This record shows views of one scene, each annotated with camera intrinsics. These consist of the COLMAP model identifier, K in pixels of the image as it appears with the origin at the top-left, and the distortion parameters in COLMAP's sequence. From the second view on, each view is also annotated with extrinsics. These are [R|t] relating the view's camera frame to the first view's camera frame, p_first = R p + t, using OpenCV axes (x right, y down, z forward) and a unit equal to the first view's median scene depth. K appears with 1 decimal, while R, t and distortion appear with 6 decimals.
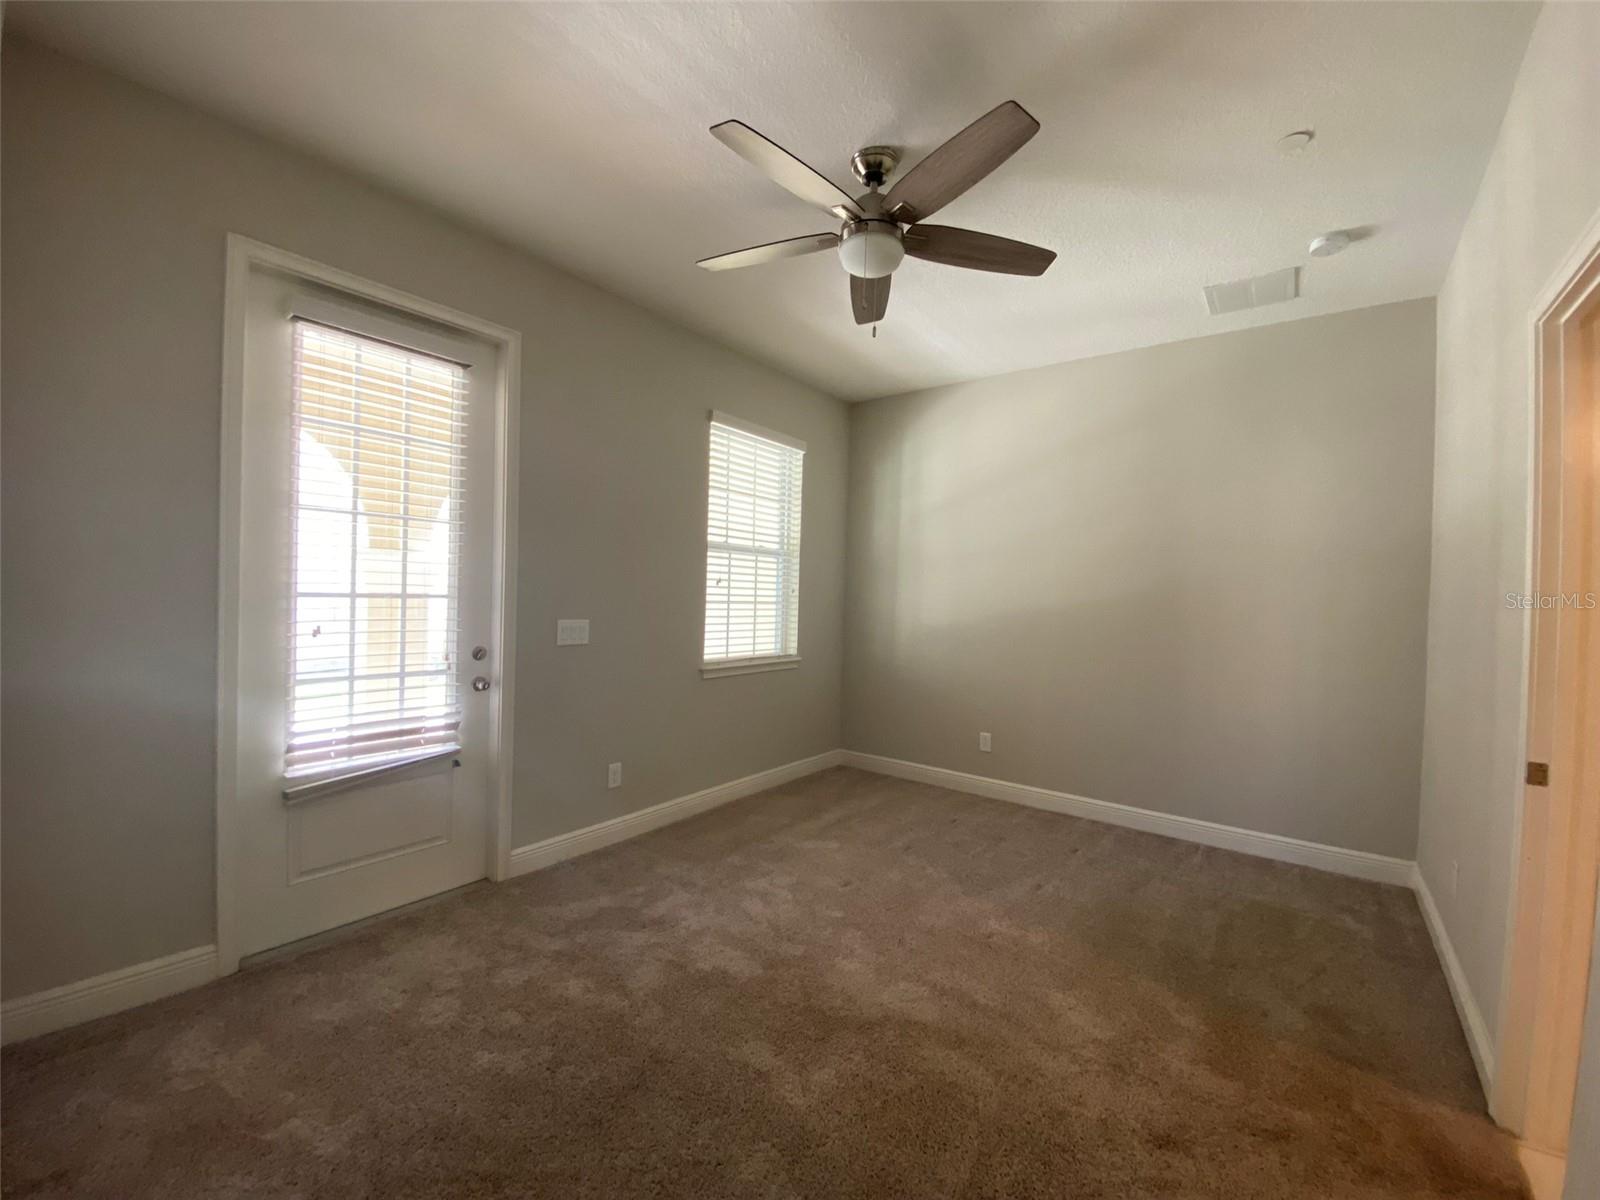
lens RADIAL K [[642.7, 0, 800.0], [0, 642.7, 600.0], [0, 0, 1]] dist [0.023271, -0.018653]
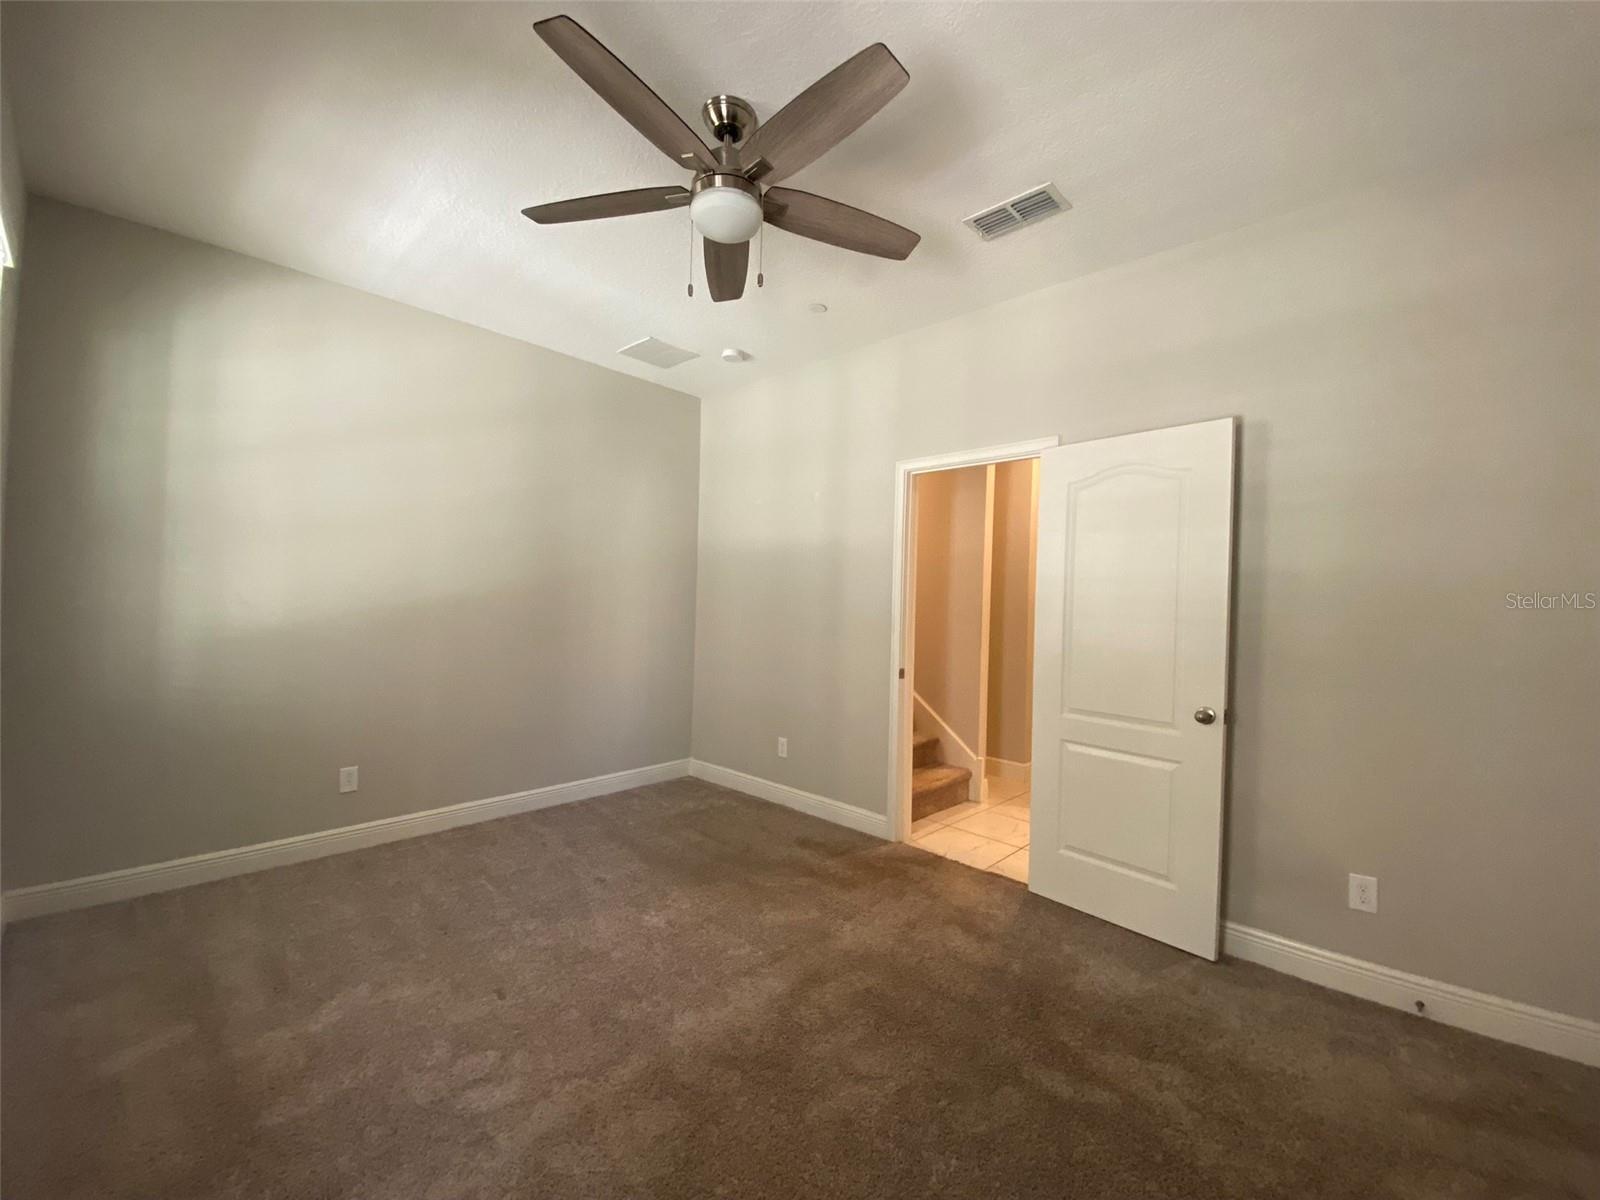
lens RADIAL K [[642.7, 0, 800.0], [0, 642.7, 600.0], [0, 0, 1]] dist [0.023271, -0.018653]
pose [[0.110781, -0.022768, 0.993584, -0.551363], [-0.012935, 0.999620, 0.024348, -0.018657], [-0.993761, -0.015549, 0.110445, 0.553217]]
